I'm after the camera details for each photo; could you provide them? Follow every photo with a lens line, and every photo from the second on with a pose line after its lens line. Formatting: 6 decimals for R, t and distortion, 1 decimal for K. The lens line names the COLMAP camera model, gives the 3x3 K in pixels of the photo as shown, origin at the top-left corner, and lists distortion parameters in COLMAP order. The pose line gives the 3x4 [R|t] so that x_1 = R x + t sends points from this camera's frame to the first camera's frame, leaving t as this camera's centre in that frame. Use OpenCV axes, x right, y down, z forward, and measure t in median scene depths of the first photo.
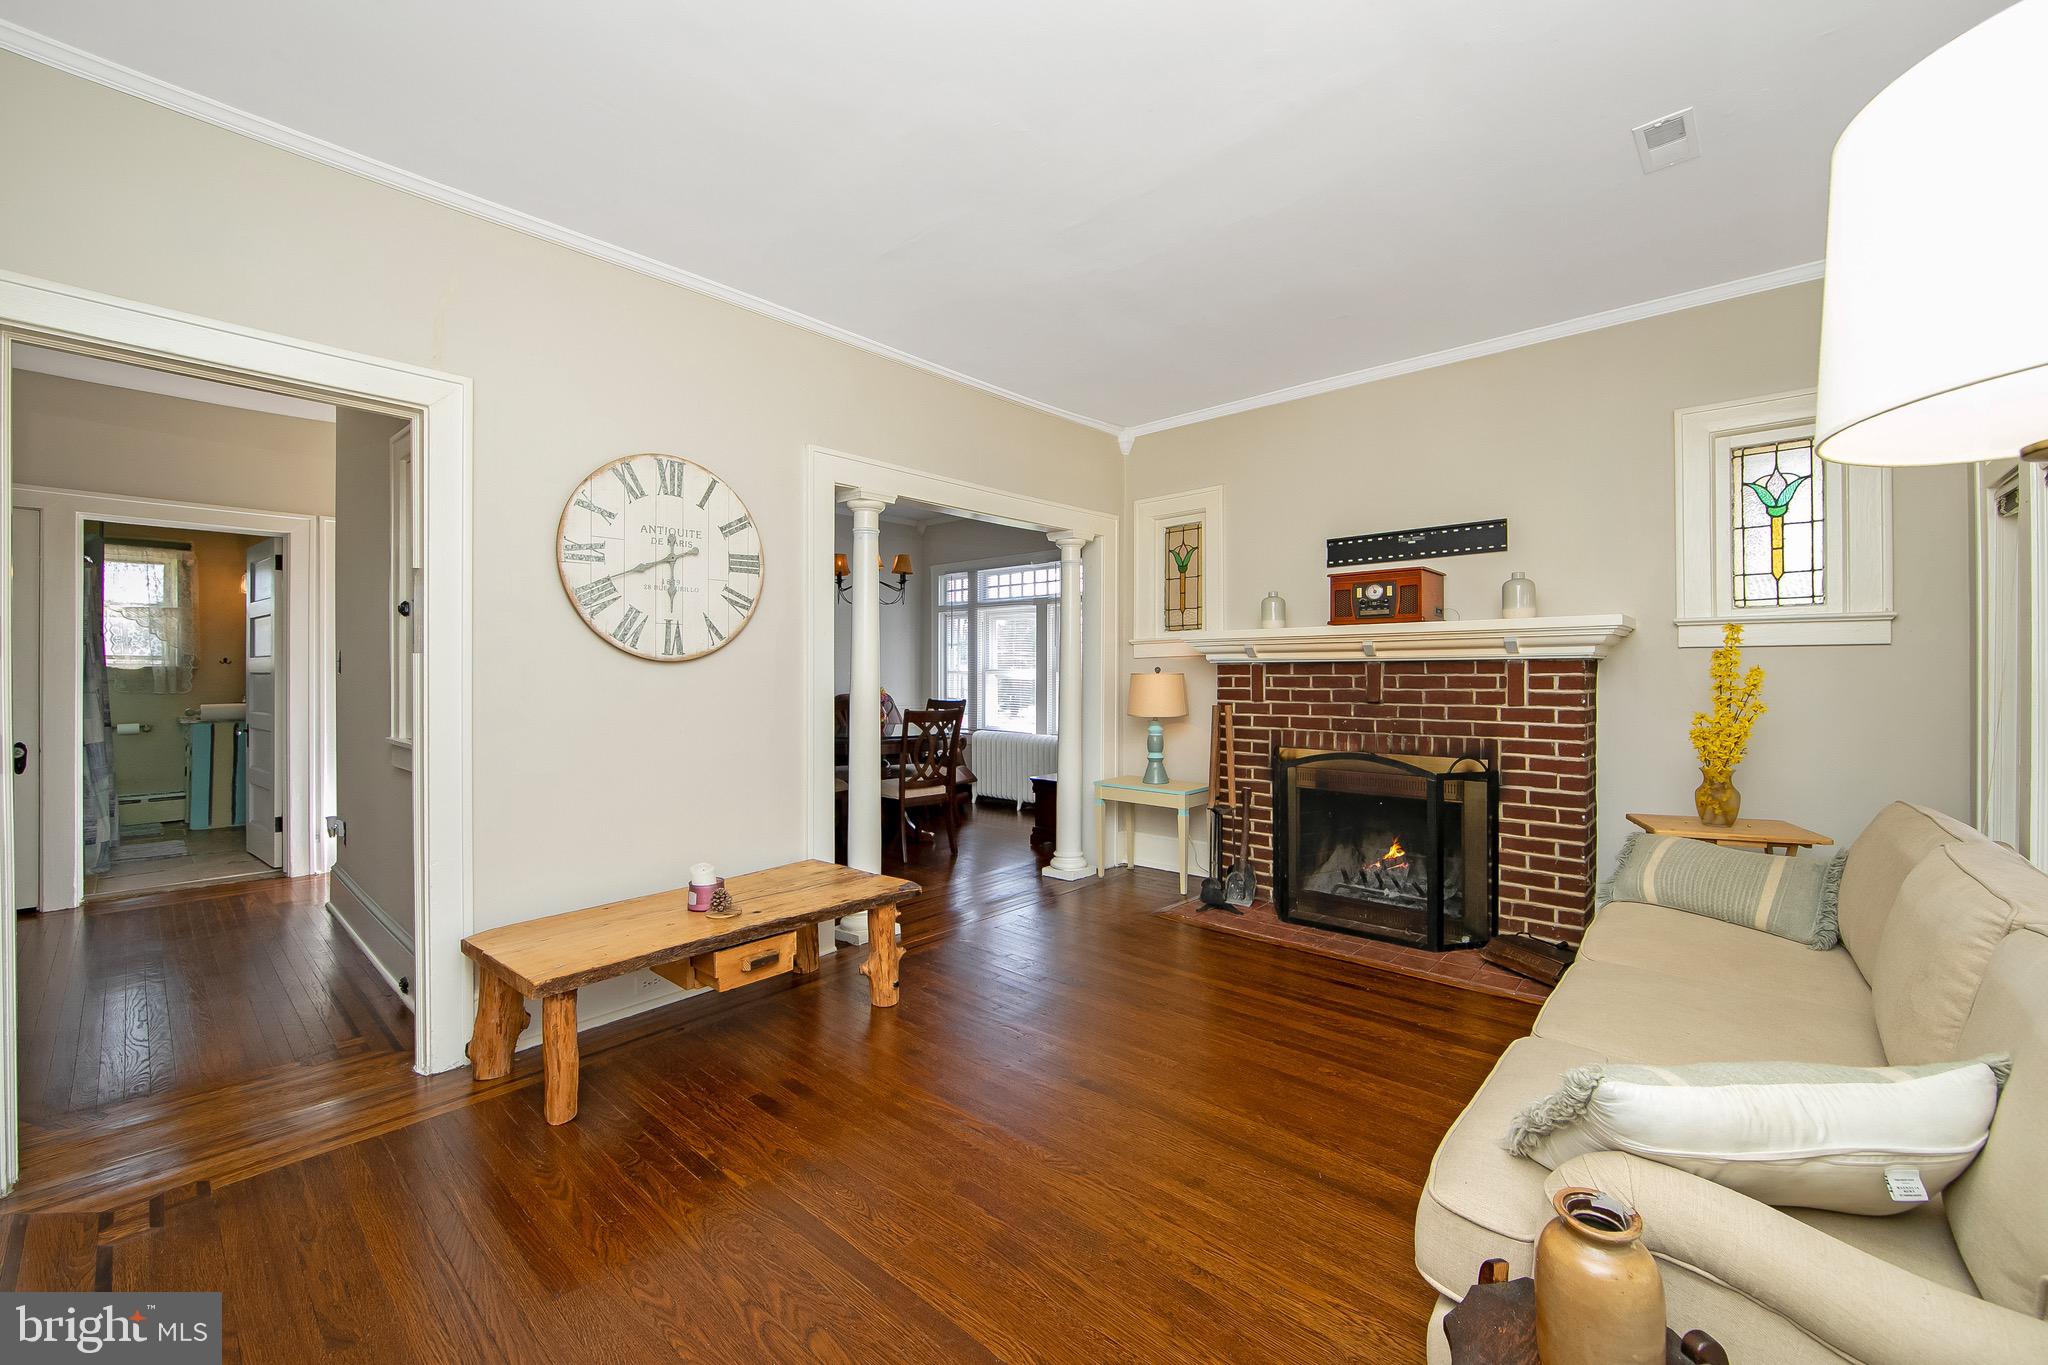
lens RADIAL K [[820.9, 0, 1022.4], [0, 820.9, 655.0], [0, 0, 1]] dist [-0.009503, 0.000278]
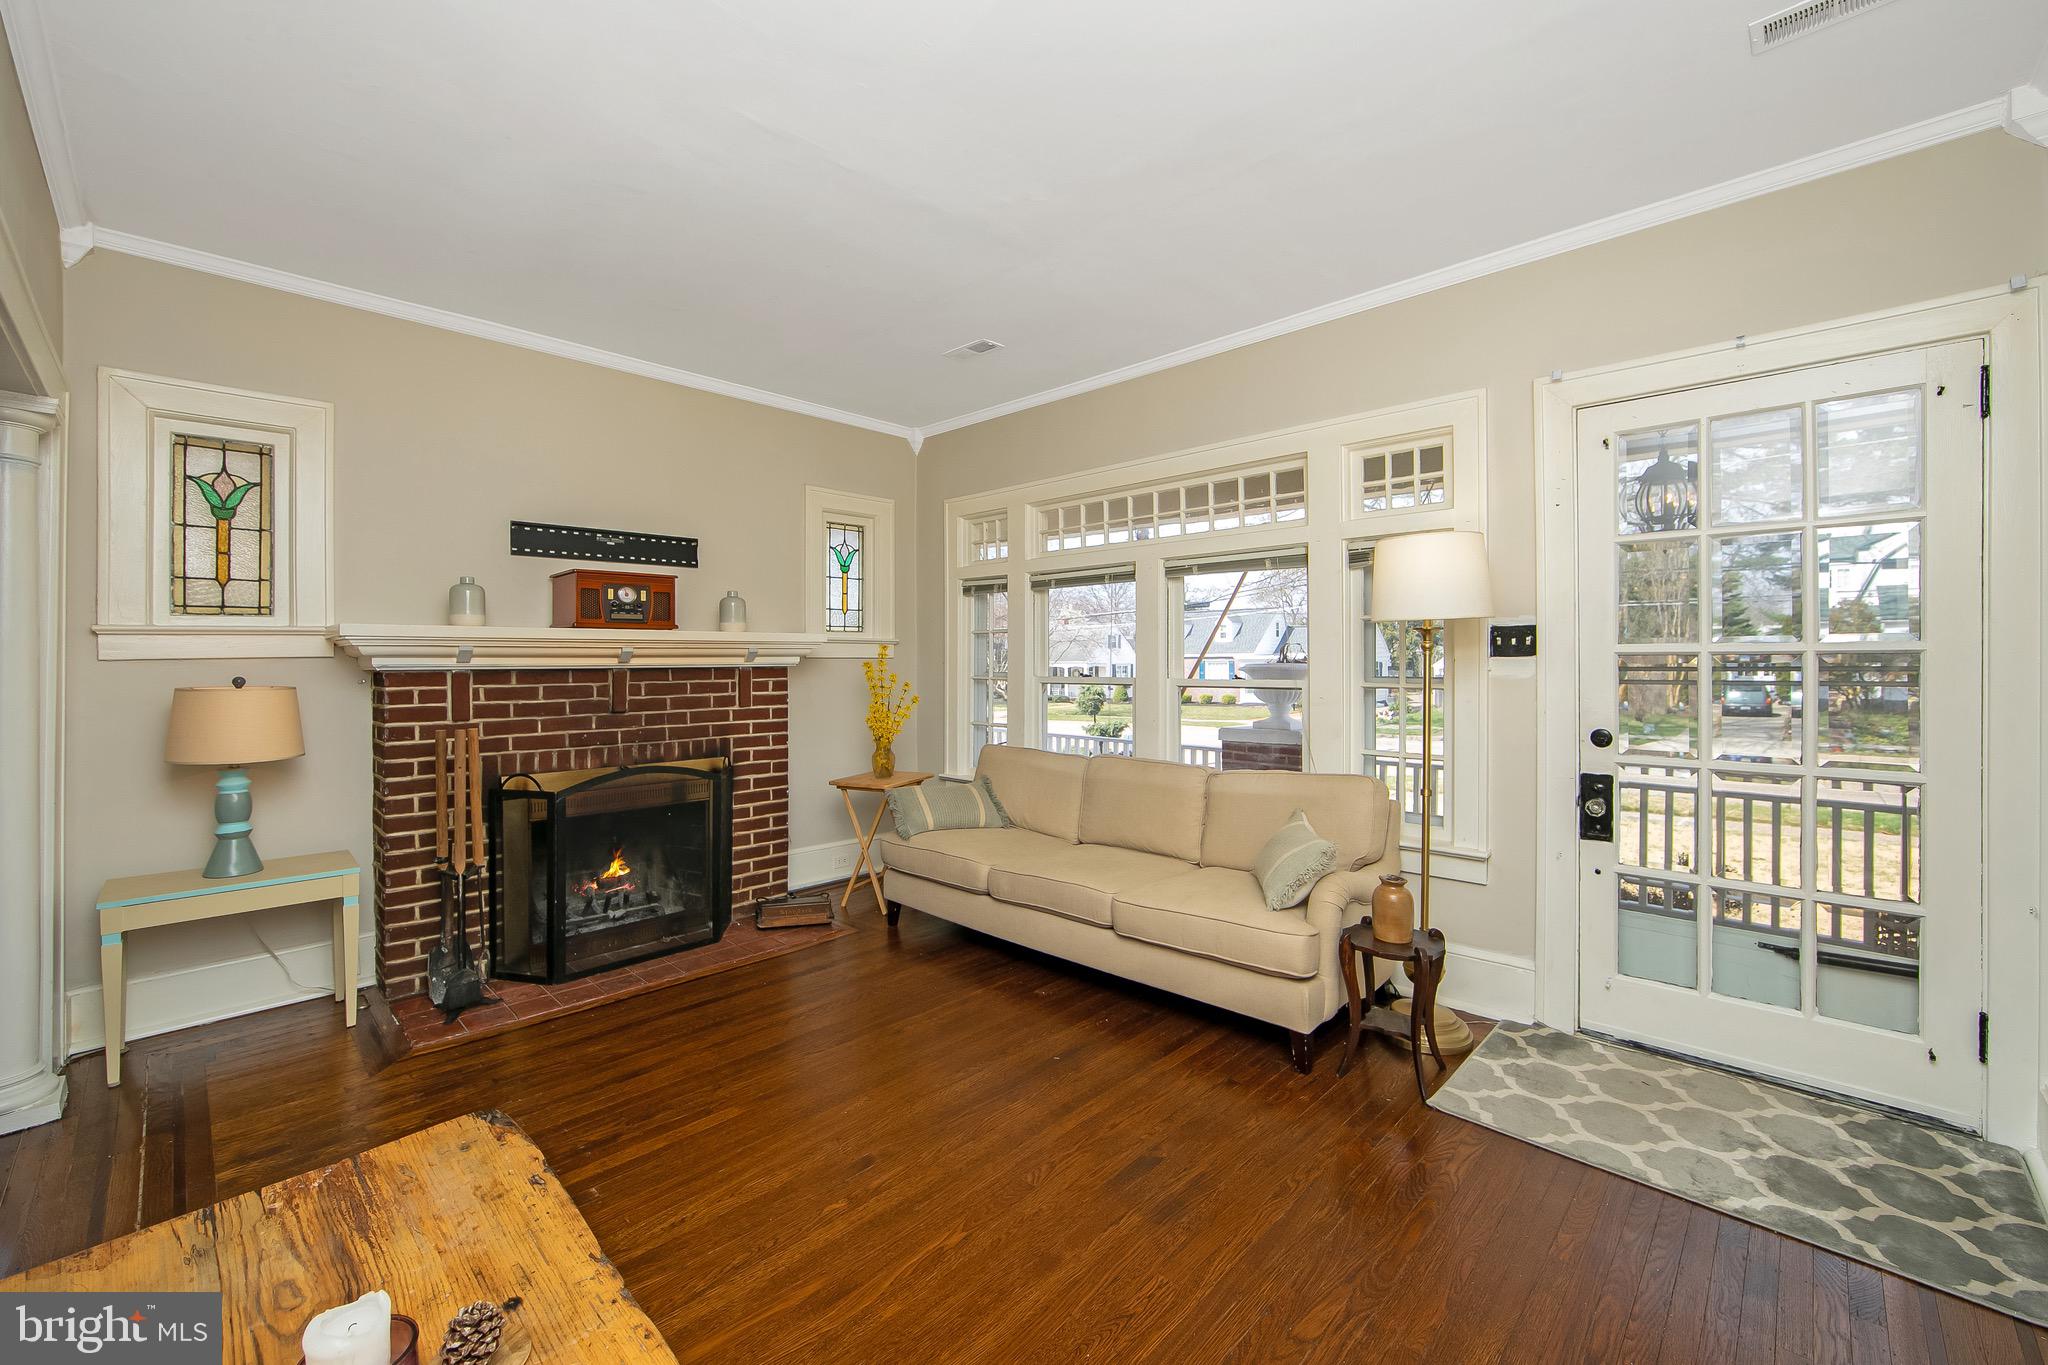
lens RADIAL K [[820.9, 0, 1026.6], [0, 820.9, 663.3], [0, 0, 1]] dist [-0.009503, 0.000278]
pose [[0.028991, 0.006785, 0.999557, -0.477584], [-0.008724, 0.999941, -0.006534, 0.004243], [-0.999542, -0.008531, 0.029048, 0.497480]]
